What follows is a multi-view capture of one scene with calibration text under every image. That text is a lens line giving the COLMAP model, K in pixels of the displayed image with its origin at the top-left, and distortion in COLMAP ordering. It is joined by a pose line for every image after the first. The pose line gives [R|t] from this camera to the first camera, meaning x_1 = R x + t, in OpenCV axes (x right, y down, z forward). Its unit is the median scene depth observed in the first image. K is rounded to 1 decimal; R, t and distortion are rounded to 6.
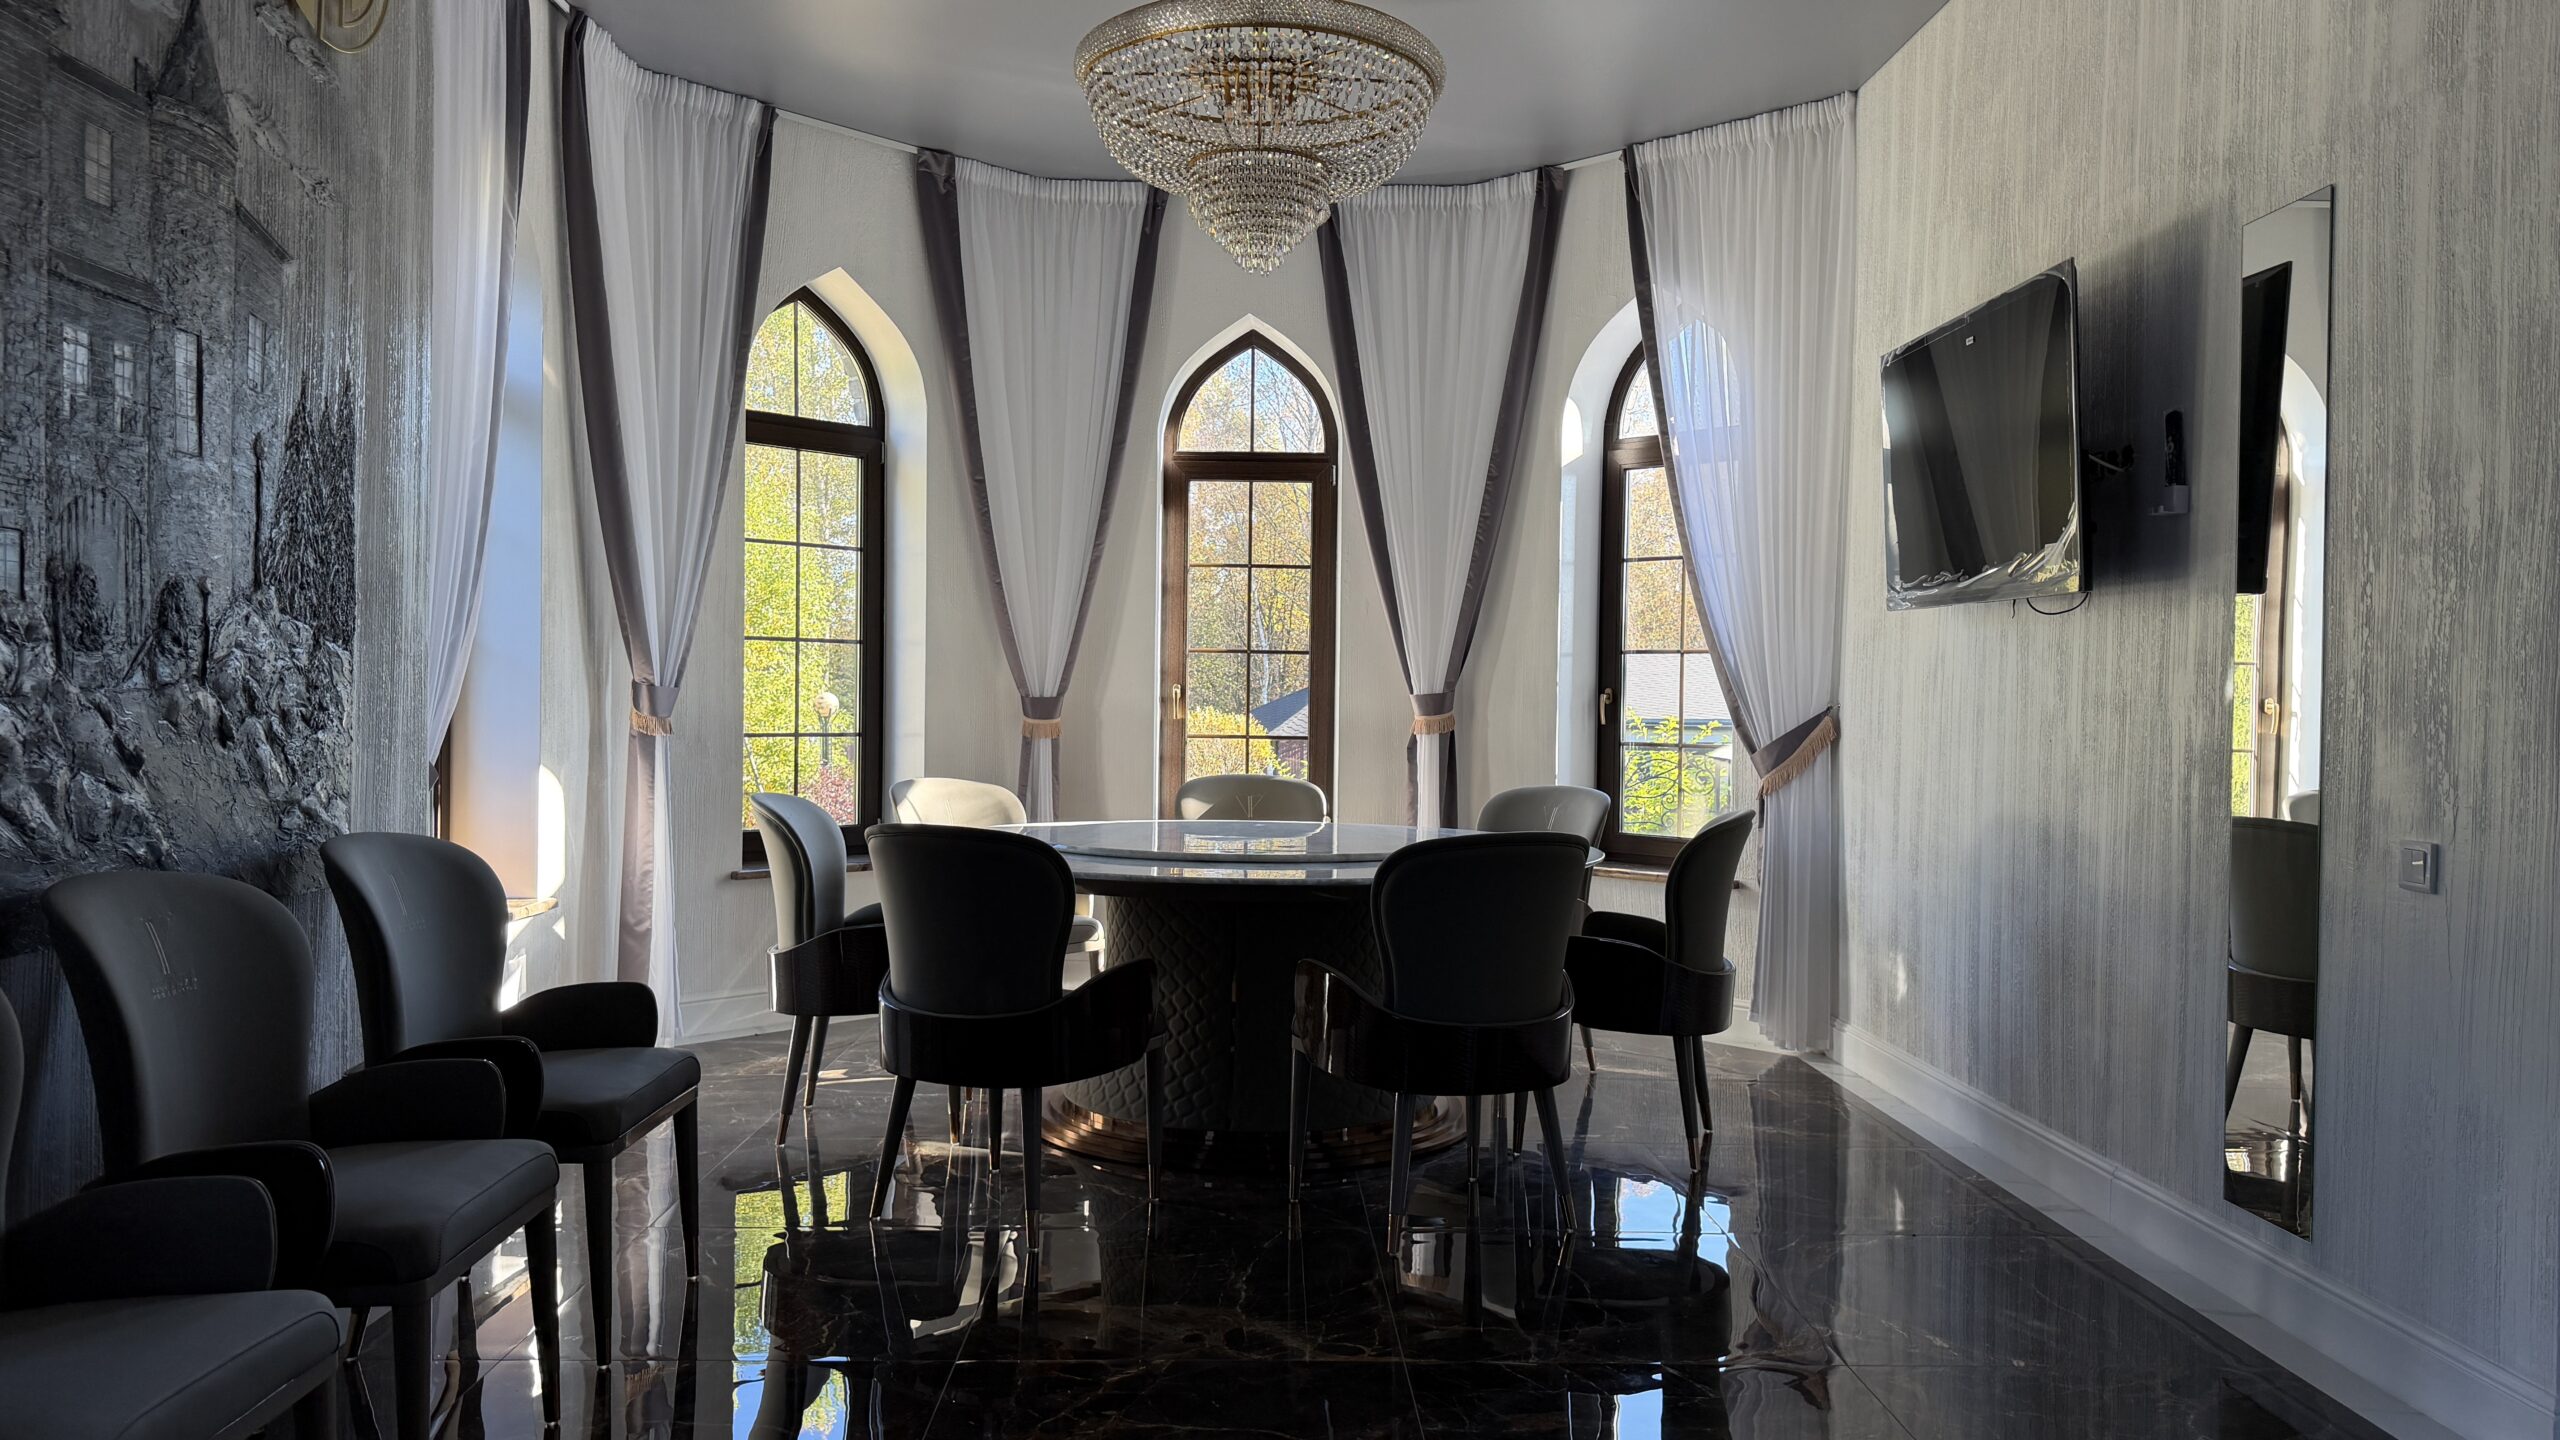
lens RADIAL K [[1773.2, 0, 1268.7], [0, 1773.2, 718.9], [0, 0, 1]] dist [0.114389, -0.139270]
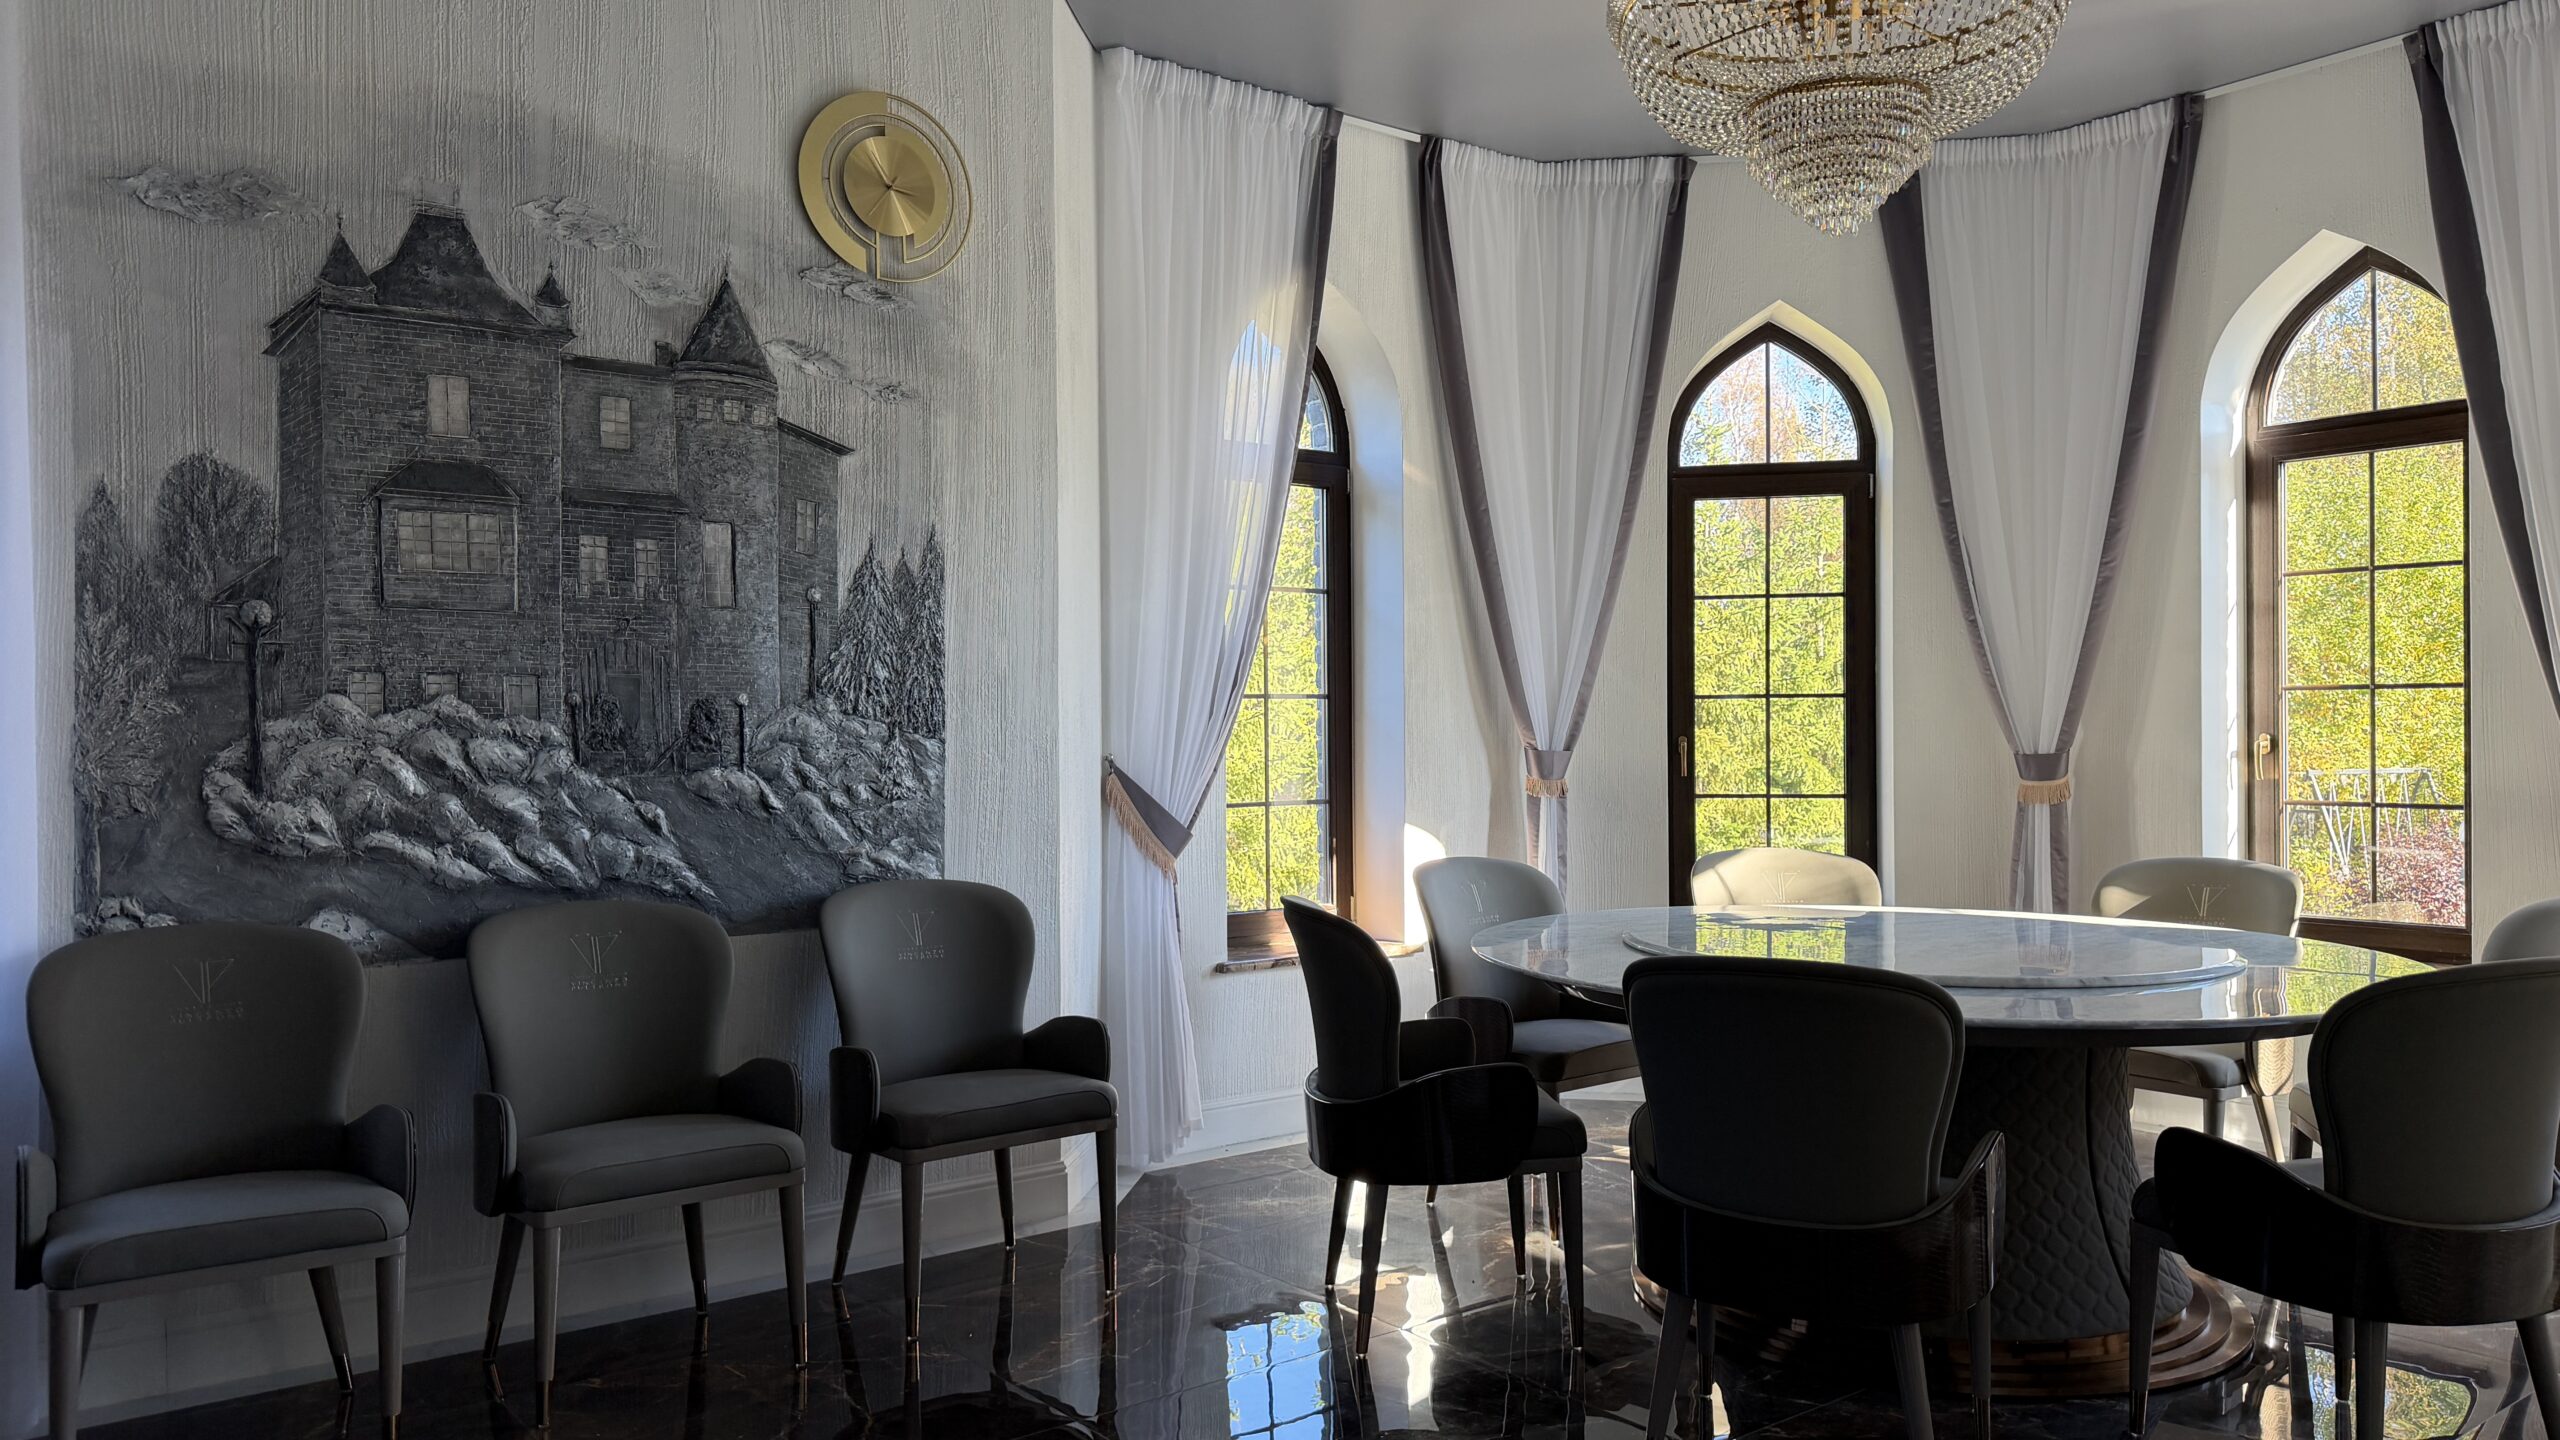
lens RADIAL K [[1773.2, 0, 1280.4], [0, 1773.2, 723.3], [0, 0, 1]] dist [0.114389, -0.139270]
pose [[0.602916, -0.019574, -0.797564, 0.508537], [0.004419, 0.999766, -0.021196, -0.015924], [0.797792, 0.009255, 0.602861, 0.328642]]
